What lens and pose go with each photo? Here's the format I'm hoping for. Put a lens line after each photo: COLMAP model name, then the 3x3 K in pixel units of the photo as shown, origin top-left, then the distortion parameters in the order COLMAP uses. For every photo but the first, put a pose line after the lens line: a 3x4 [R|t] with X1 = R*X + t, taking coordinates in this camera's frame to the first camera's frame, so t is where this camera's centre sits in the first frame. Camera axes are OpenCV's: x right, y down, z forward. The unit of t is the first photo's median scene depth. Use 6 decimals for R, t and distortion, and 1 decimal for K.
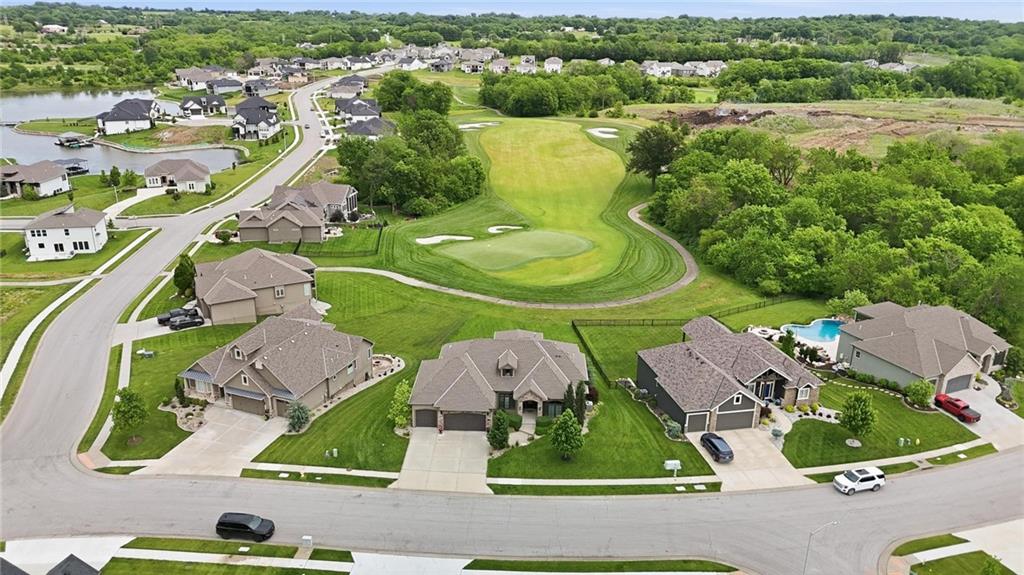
lens RADIAL K [[748.2, 0, 511.9], [0, 748.2, 291.3], [0, 0, 1]] dist [0.077096, -0.069524]
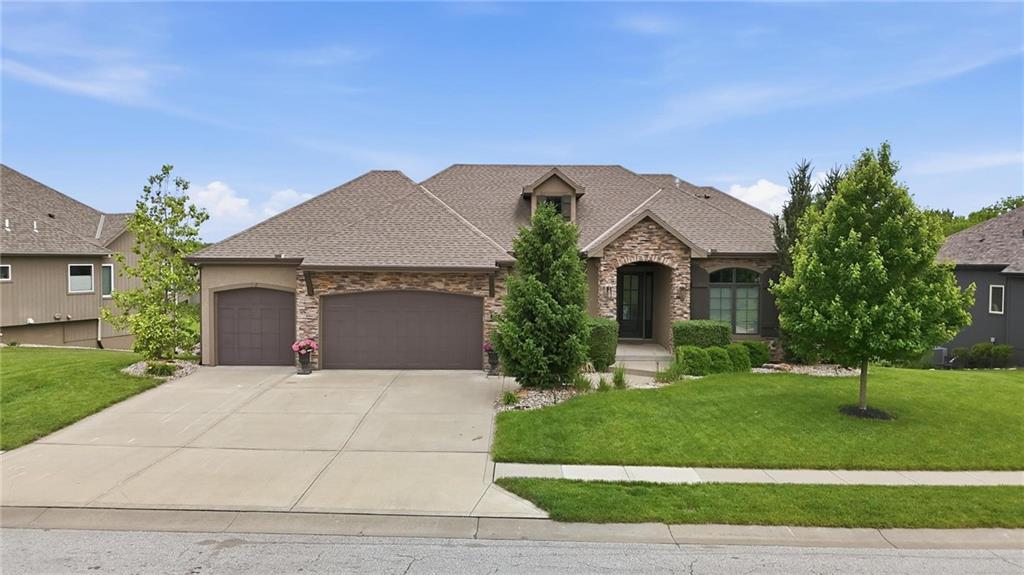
lens RADIAL K [[751.1, 0, 511.9], [0, 751.1, 289.2], [0, 0, 1]] dist [0.071186, -0.062197]
pose [[0.999782, -0.010190, 0.018218, -0.016753], [0.015232, 0.952889, -0.302936, 0.135992], [-0.014273, 0.303148, 0.952837, 0.423621]]
